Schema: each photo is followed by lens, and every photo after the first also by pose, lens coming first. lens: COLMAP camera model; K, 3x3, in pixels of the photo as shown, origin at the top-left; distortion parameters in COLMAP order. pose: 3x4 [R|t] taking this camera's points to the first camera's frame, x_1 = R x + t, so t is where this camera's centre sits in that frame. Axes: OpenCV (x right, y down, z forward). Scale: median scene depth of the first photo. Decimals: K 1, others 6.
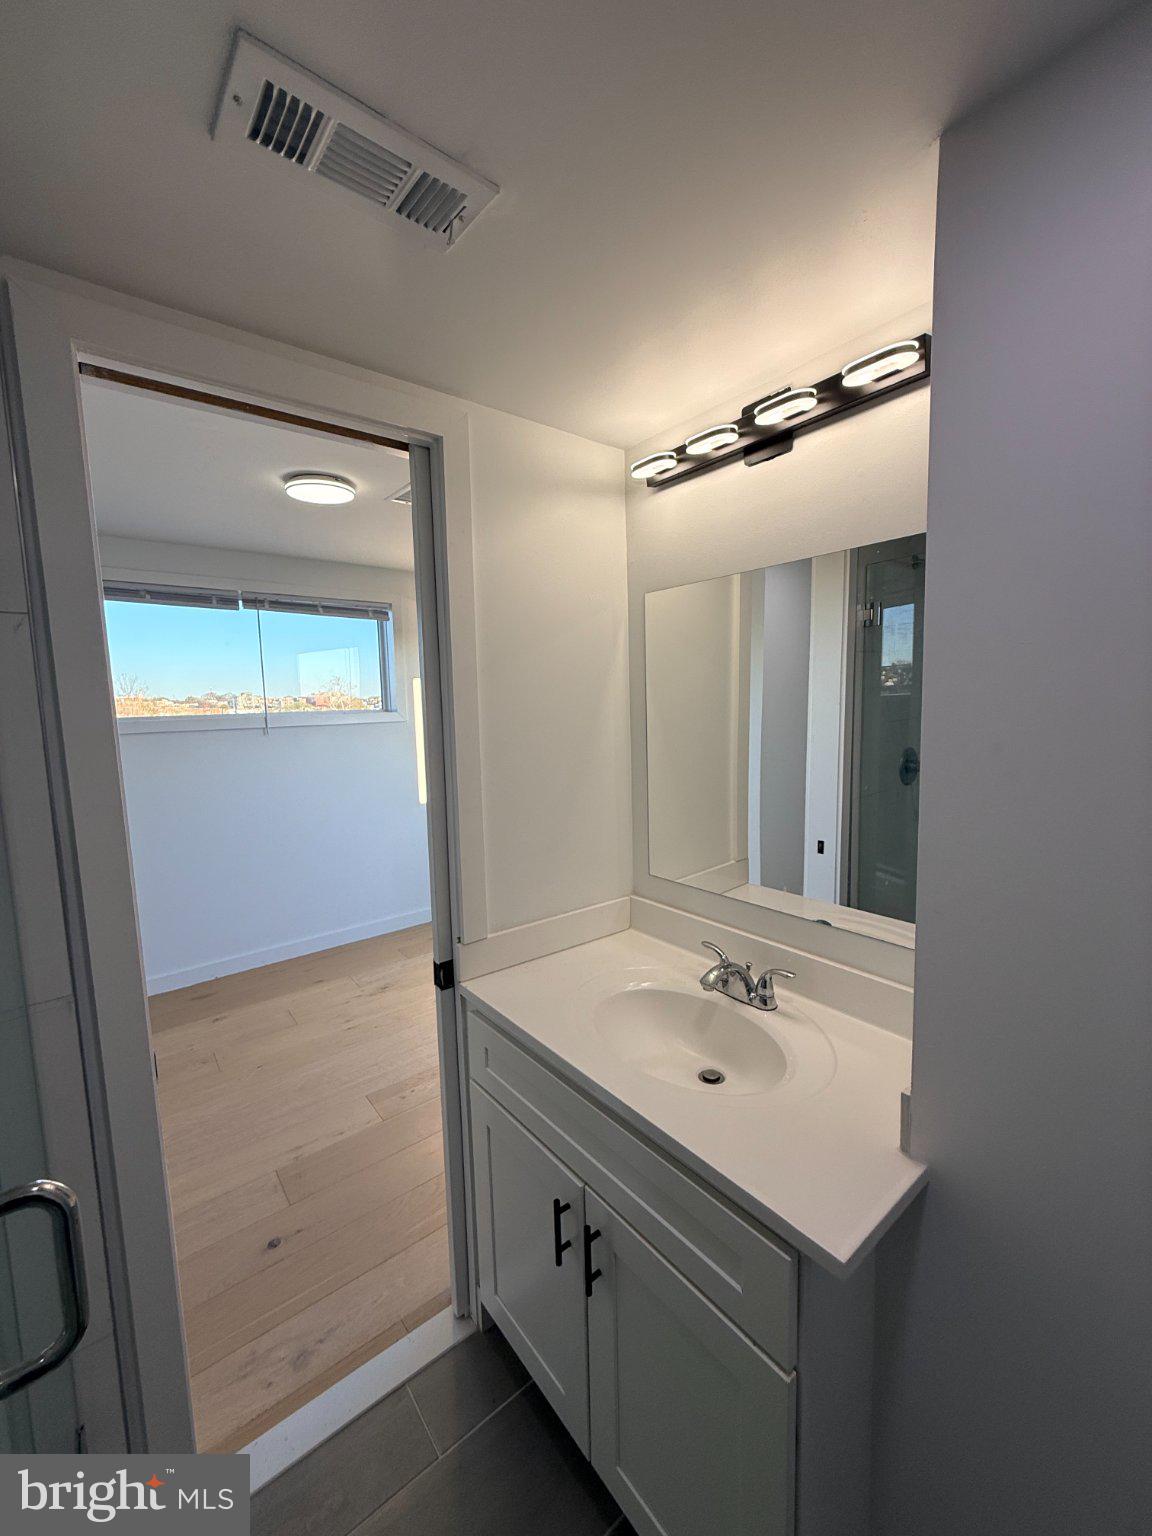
lens RADIAL K [[613.8, 0, 581.6], [0, 613.8, 762.8], [0, 0, 1]] dist [0.002039, 0.000086]
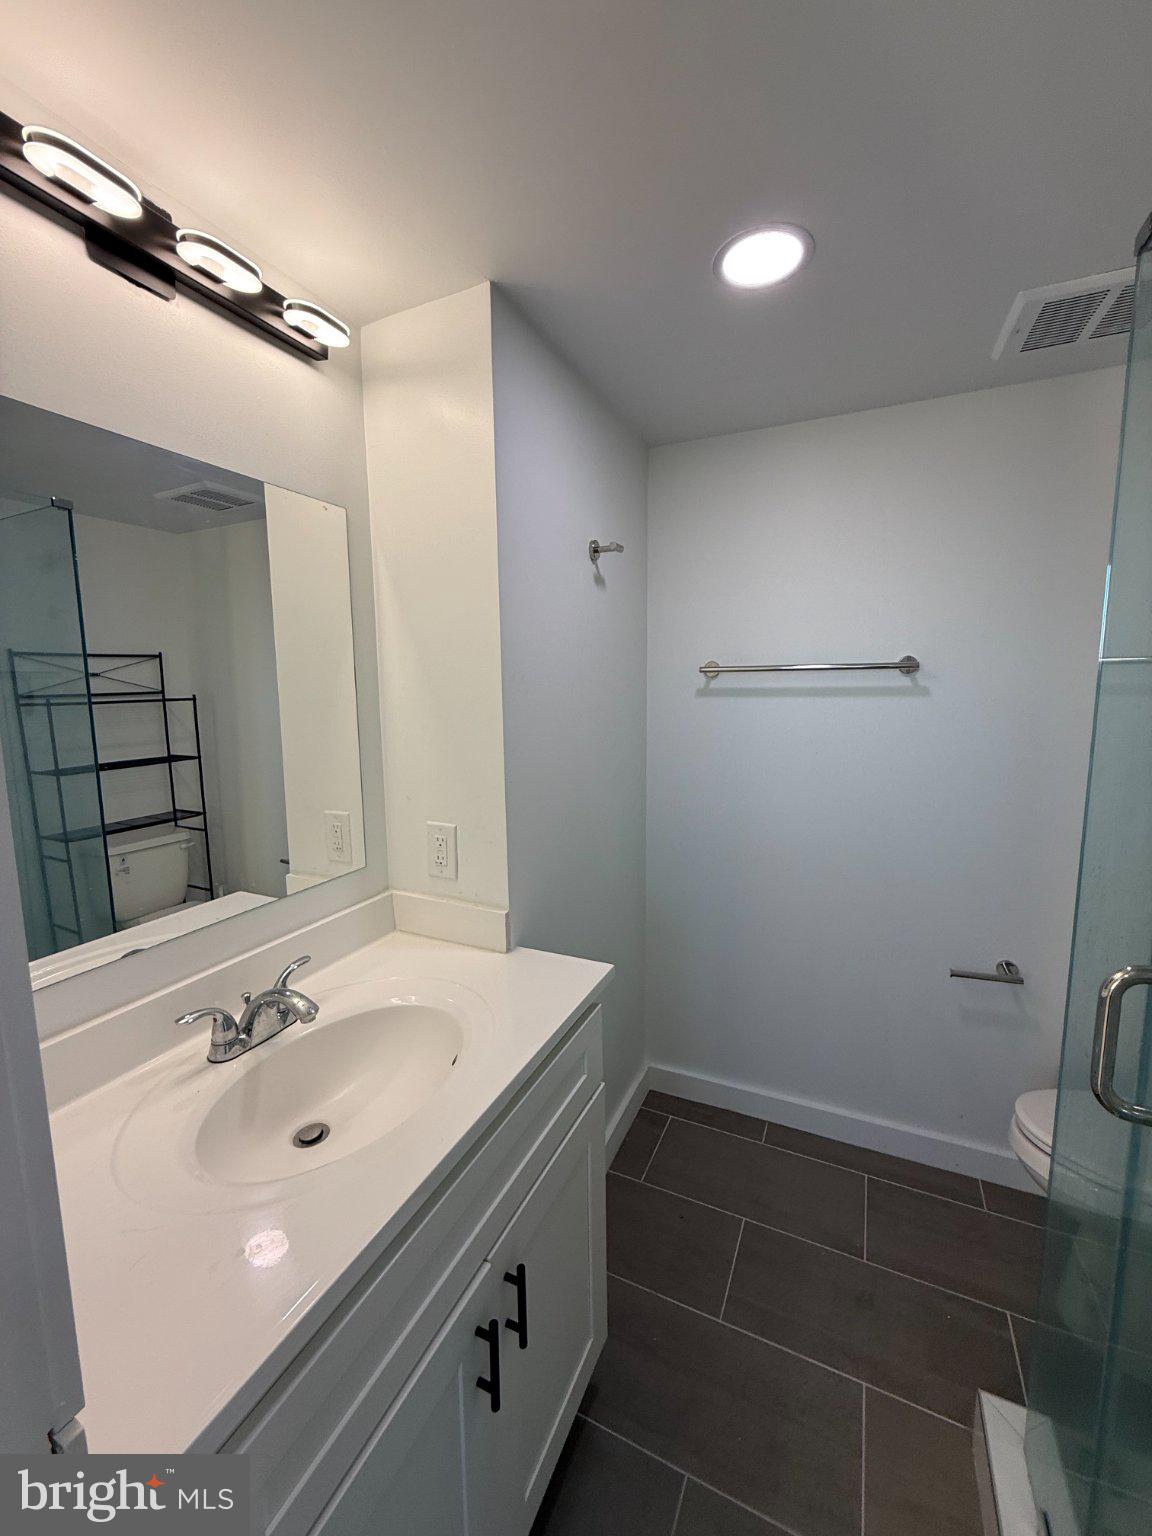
lens RADIAL K [[605.3, 0, 574.4], [0, 605.3, 764.5], [0, 0, 1]] dist [-0.018235, -0.000054]
pose [[-0.434722, -0.090572, 0.895998, -0.529857], [0.119396, 0.980350, 0.157028, -0.012473], [-0.892615, 0.175243, -0.415366, 0.903505]]
